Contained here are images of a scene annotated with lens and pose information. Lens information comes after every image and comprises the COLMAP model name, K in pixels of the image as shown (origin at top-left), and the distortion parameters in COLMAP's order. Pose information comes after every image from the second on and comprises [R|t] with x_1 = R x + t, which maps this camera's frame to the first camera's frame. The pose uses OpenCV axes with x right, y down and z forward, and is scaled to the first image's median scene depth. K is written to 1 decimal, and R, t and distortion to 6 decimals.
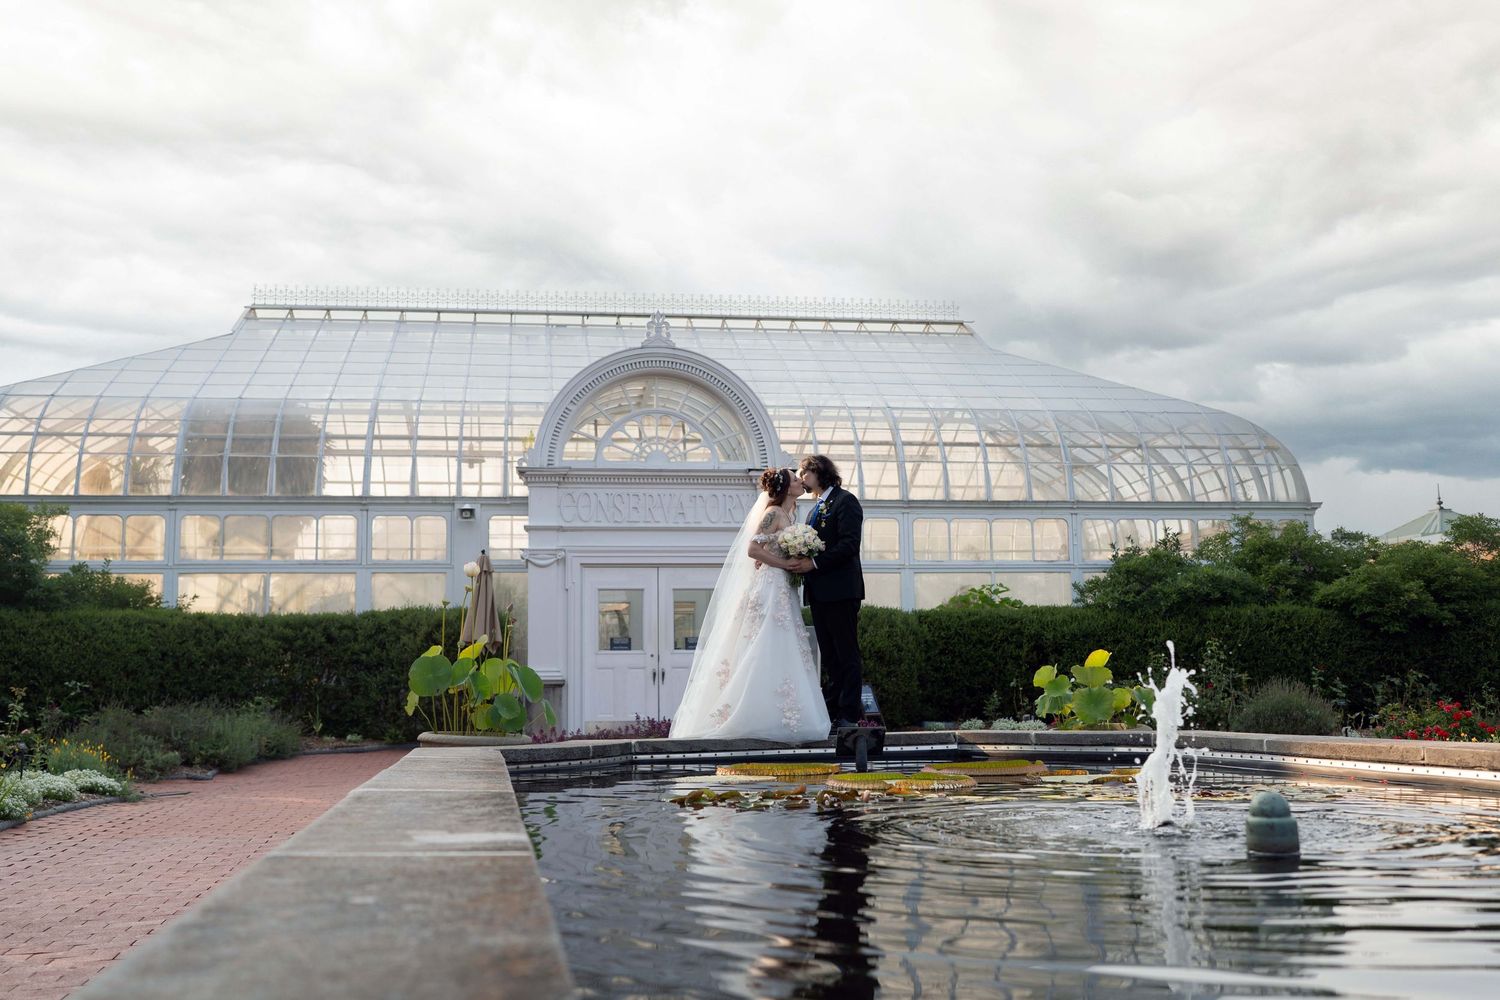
lens RADIAL K [[1497.2, 0, 750.0], [0, 1497.2, 500.0], [0, 0, 1]] dist [-0.009249, 0.028628]
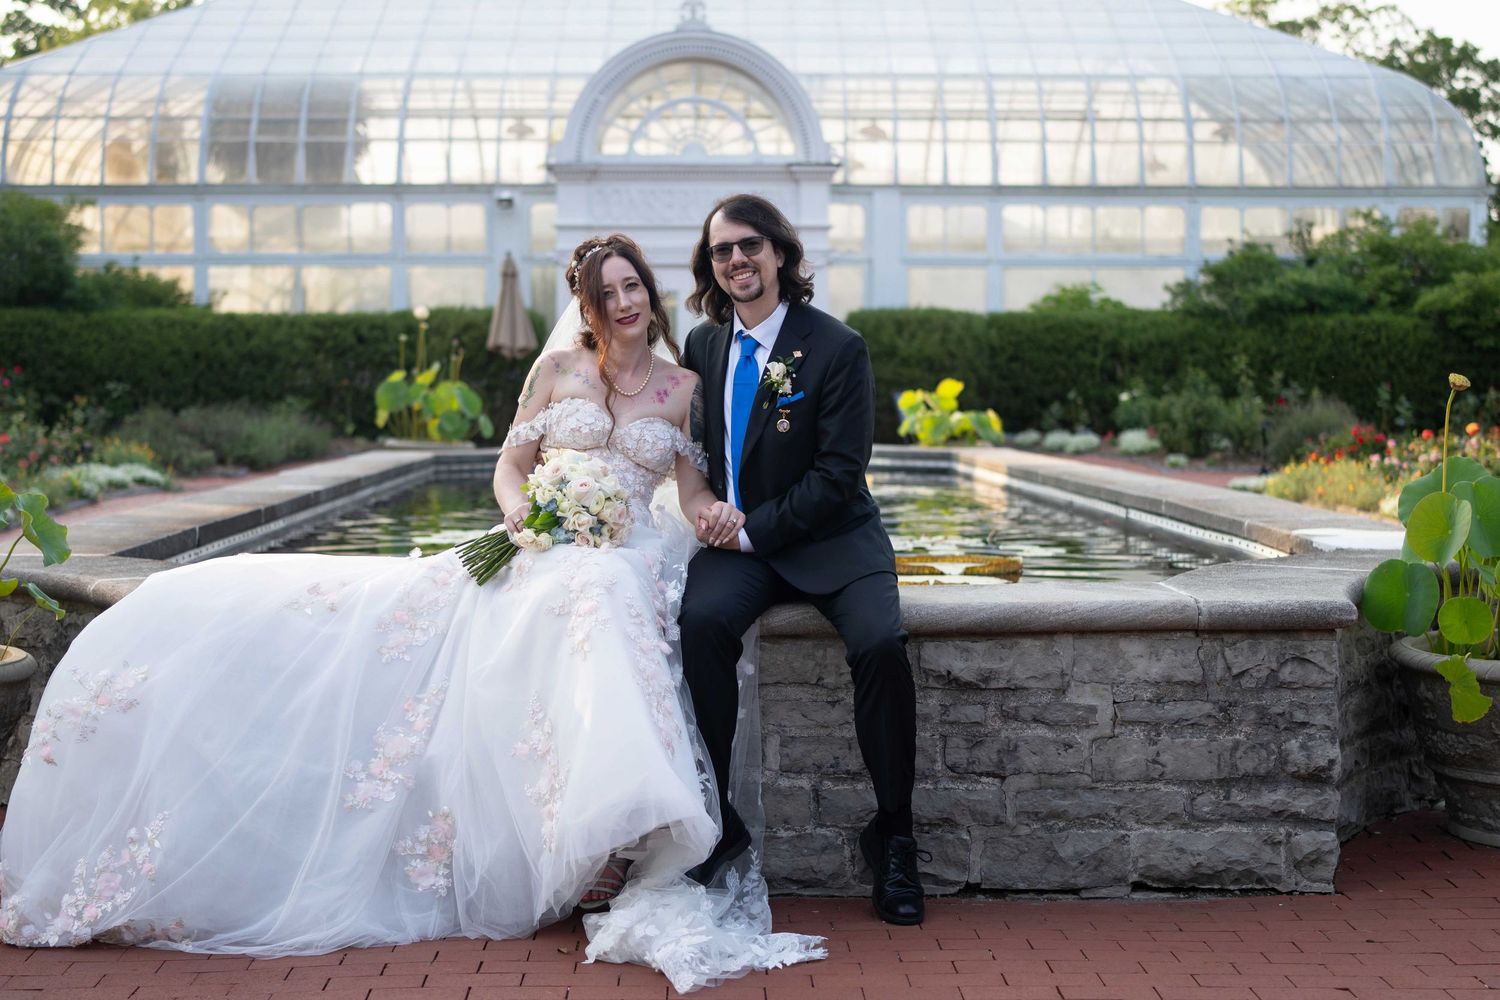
lens RADIAL K [[2153.8, 0, 750.0], [0, 2153.8, 500.0], [0, 0, 1]] dist [0.002279, -0.041439]
pose [[0.992089, 0.021578, -0.123666, 0.144173], [0.001488, 0.983025, 0.183463, -0.060259], [0.125525, -0.182196, 0.975217, -0.348863]]
